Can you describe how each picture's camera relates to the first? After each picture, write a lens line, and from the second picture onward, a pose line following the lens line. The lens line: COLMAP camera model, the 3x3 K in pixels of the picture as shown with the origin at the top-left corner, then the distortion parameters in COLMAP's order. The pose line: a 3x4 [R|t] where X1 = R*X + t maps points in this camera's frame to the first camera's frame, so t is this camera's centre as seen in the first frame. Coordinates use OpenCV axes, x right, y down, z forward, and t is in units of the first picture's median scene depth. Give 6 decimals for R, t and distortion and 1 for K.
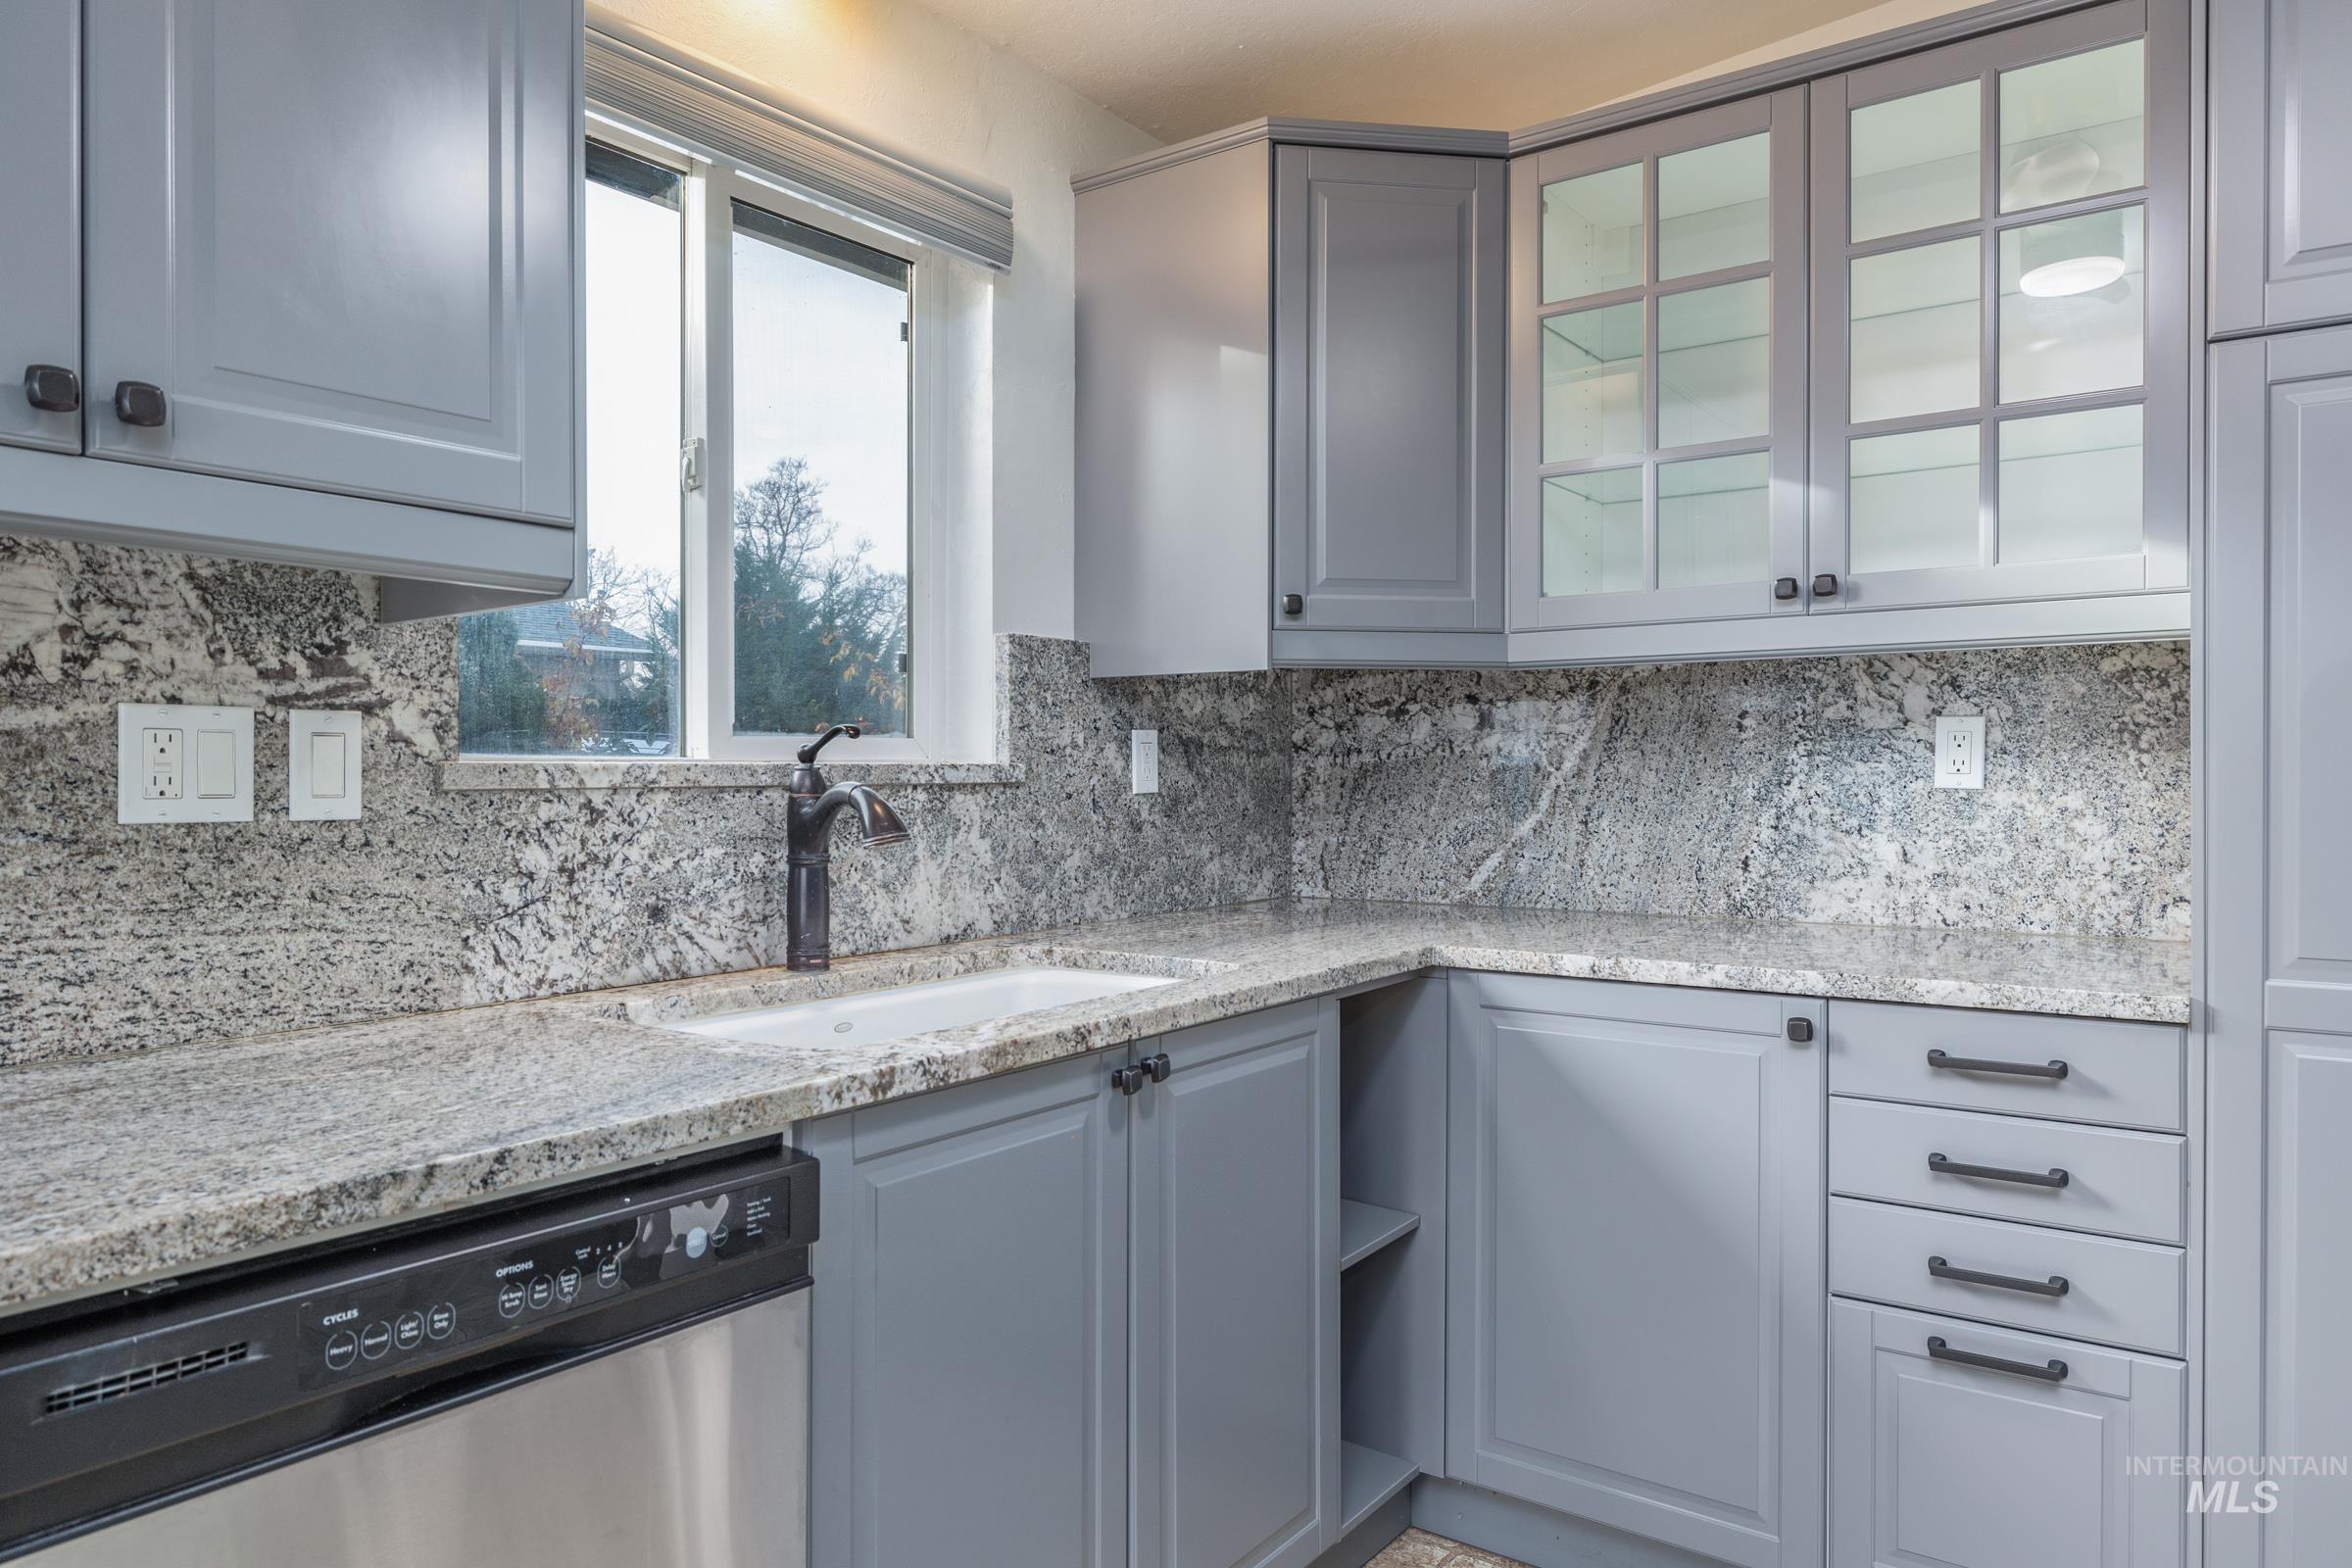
lens RADIAL K [[1494.8, 0, 1189.6], [0, 1494.8, 784.6], [0, 0, 1]] dist [-0.004656, -0.000078]
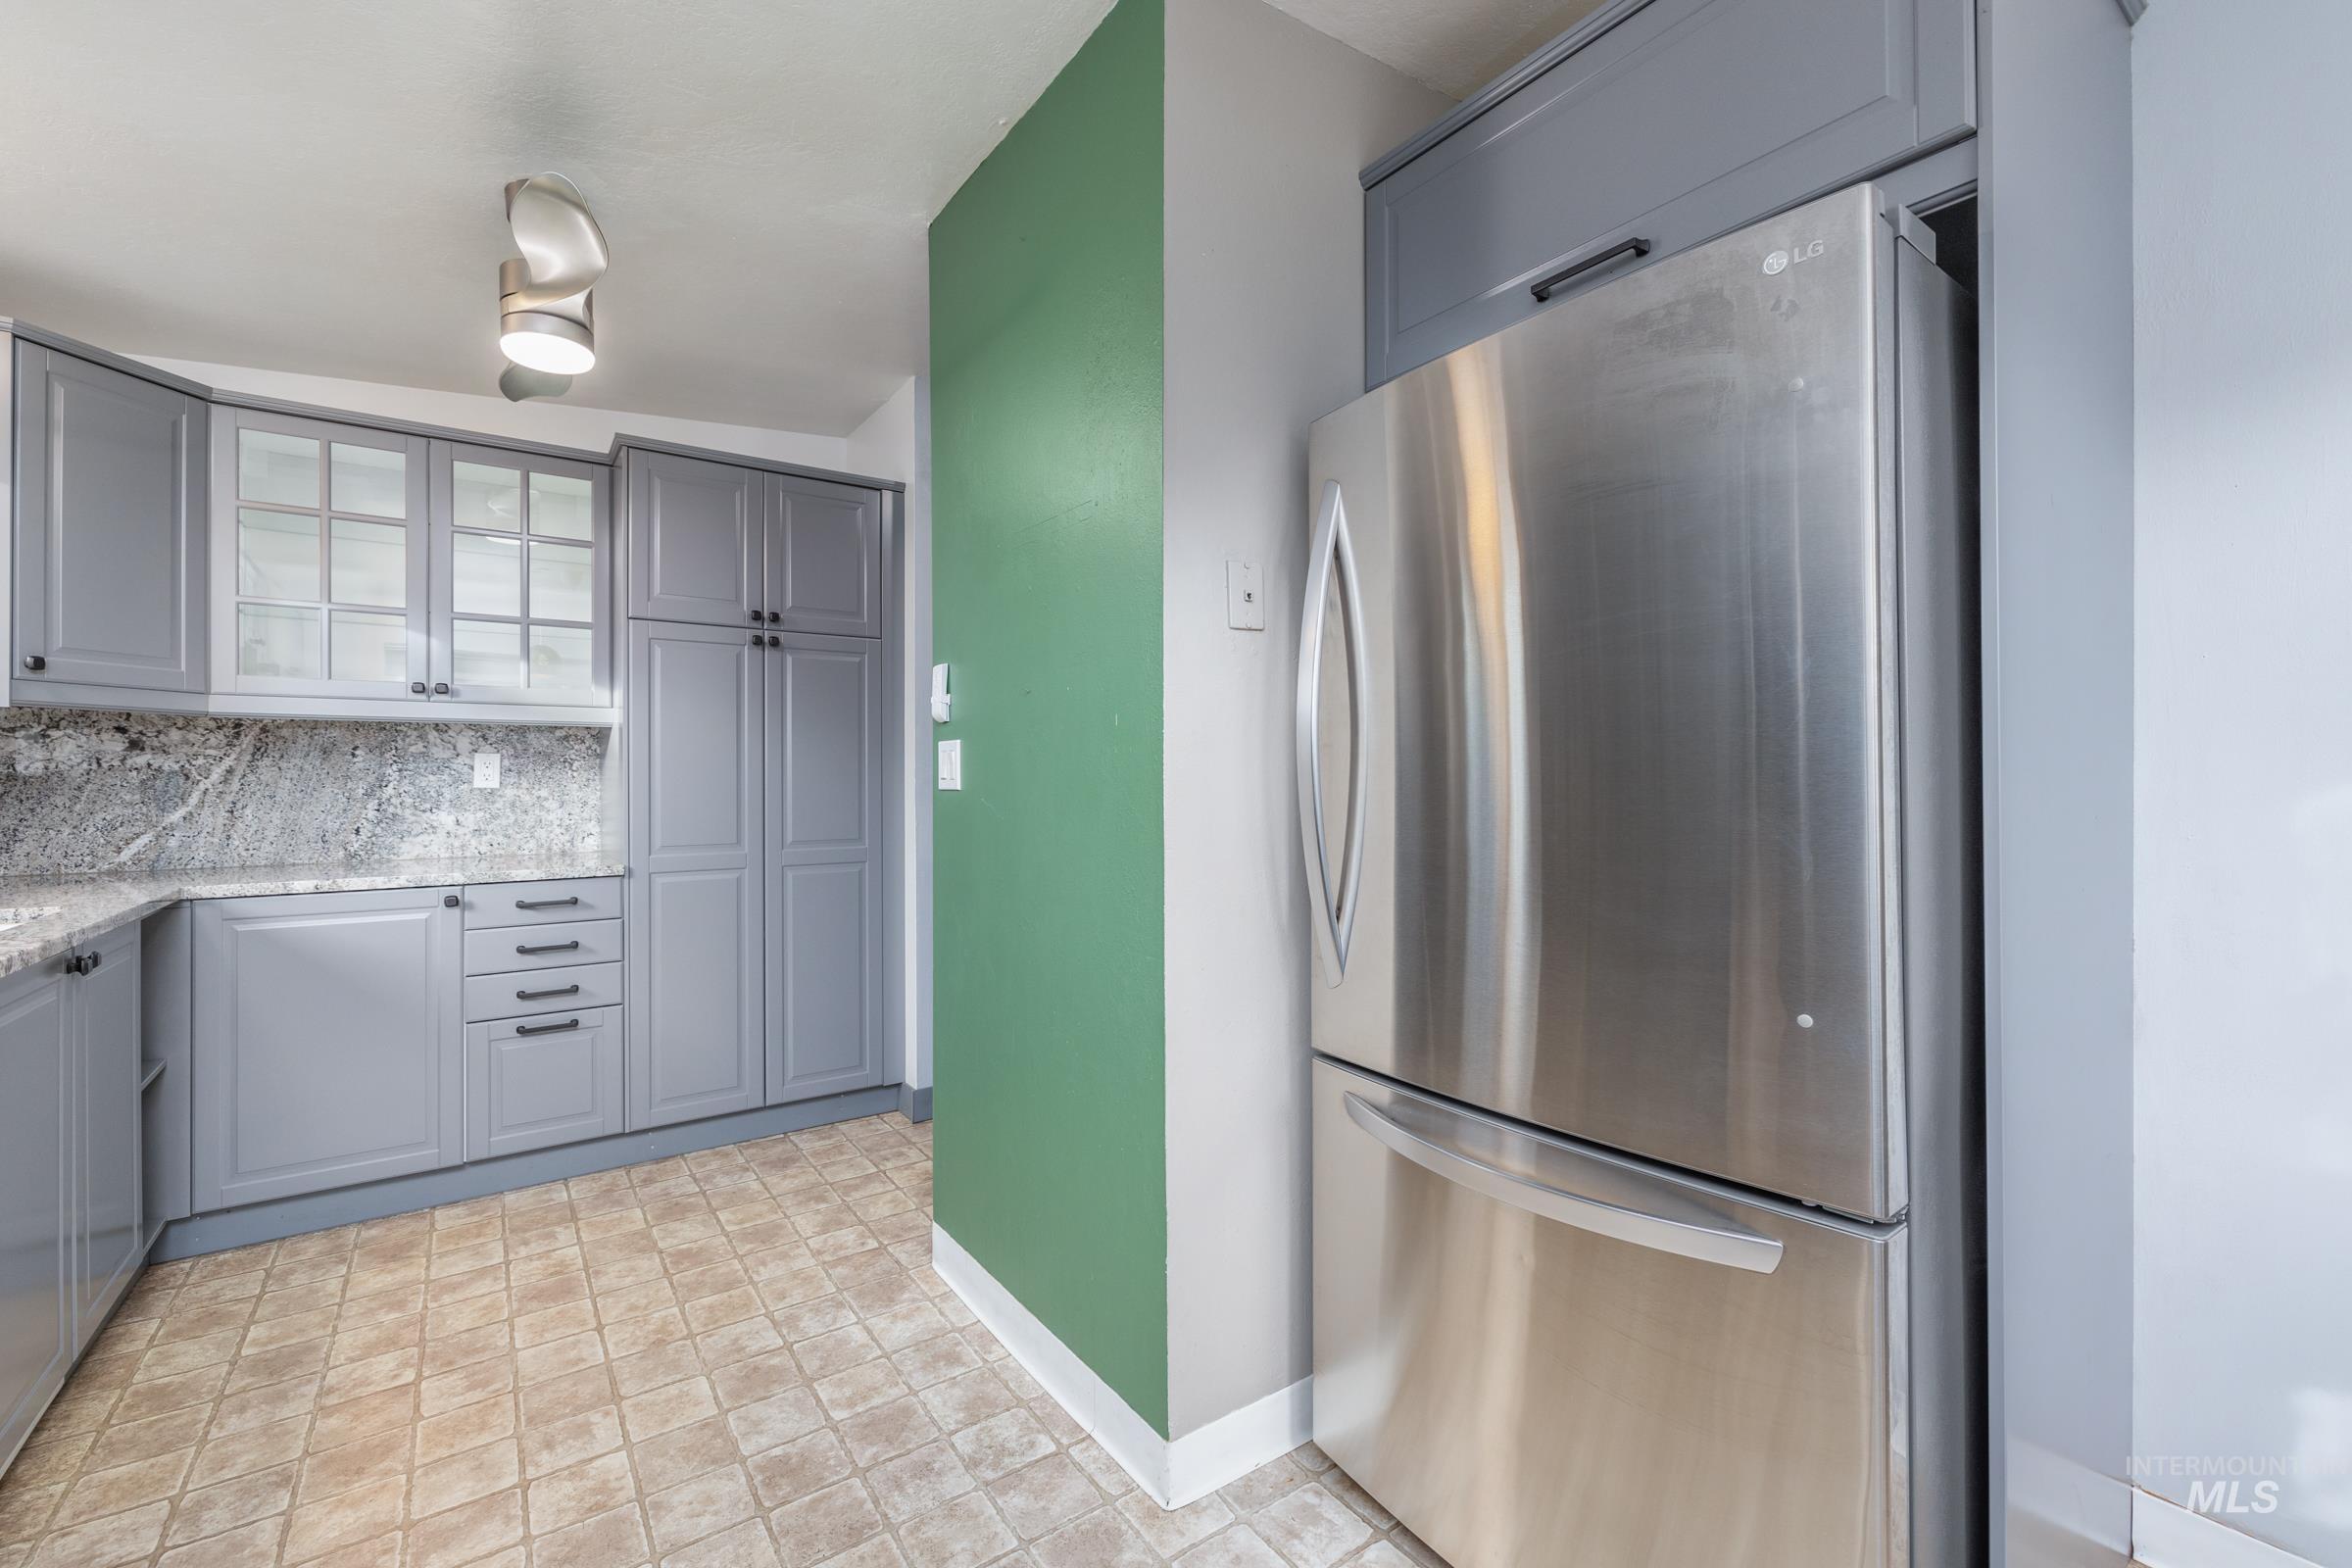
lens RADIAL K [[978.3, 0, 1172.6], [0, 978.3, 775.6], [0, 0, 1]] dist [-0.001806, -0.000366]
pose [[0.312456, 0.004471, 0.949922, -0.493068], [0.008574, 0.999935, -0.007526, 0.004045], [-0.949893, 0.010496, 0.312398, -0.341256]]
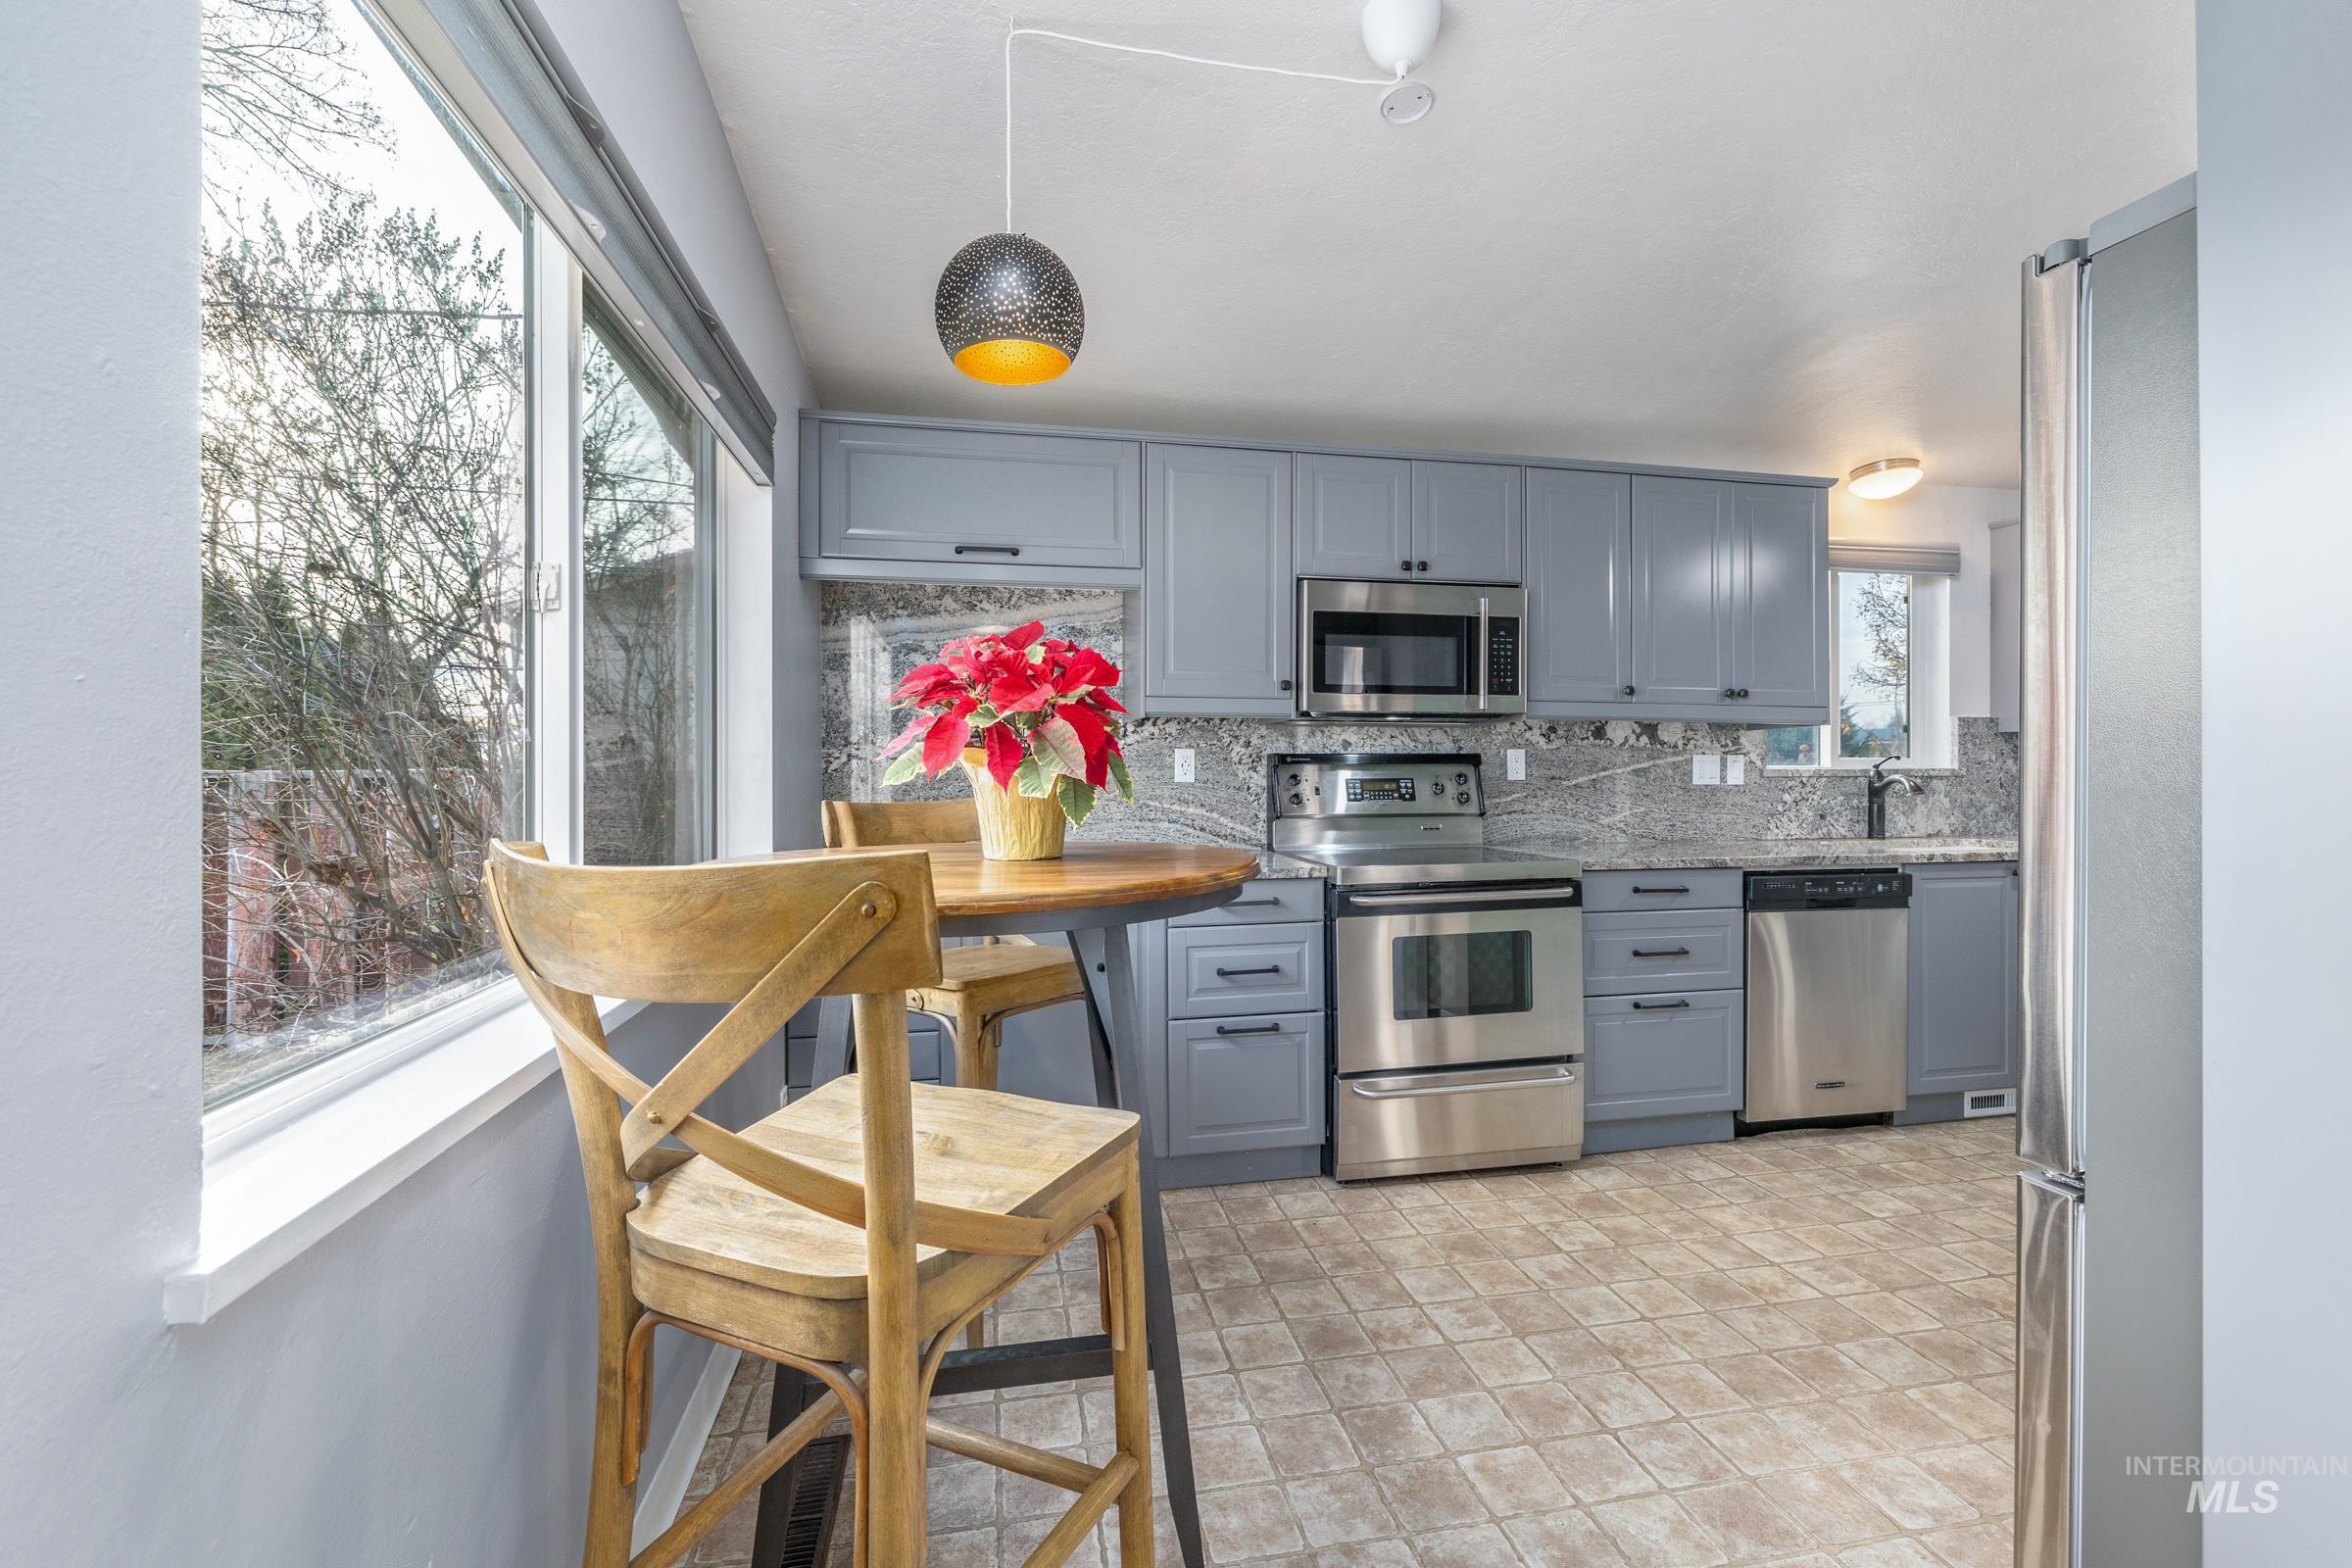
lens RADIAL K [[988.7, 0, 1180.6], [0, 988.7, 774.2], [0, 0, 1]] dist [-0.001768, -0.000902]
pose [[0.734308, 0.001728, -0.678814, 0.049655], [-0.005137, 0.999982, -0.003012, 0.008257], [0.678797, 0.005699, 0.734304, -1.175371]]
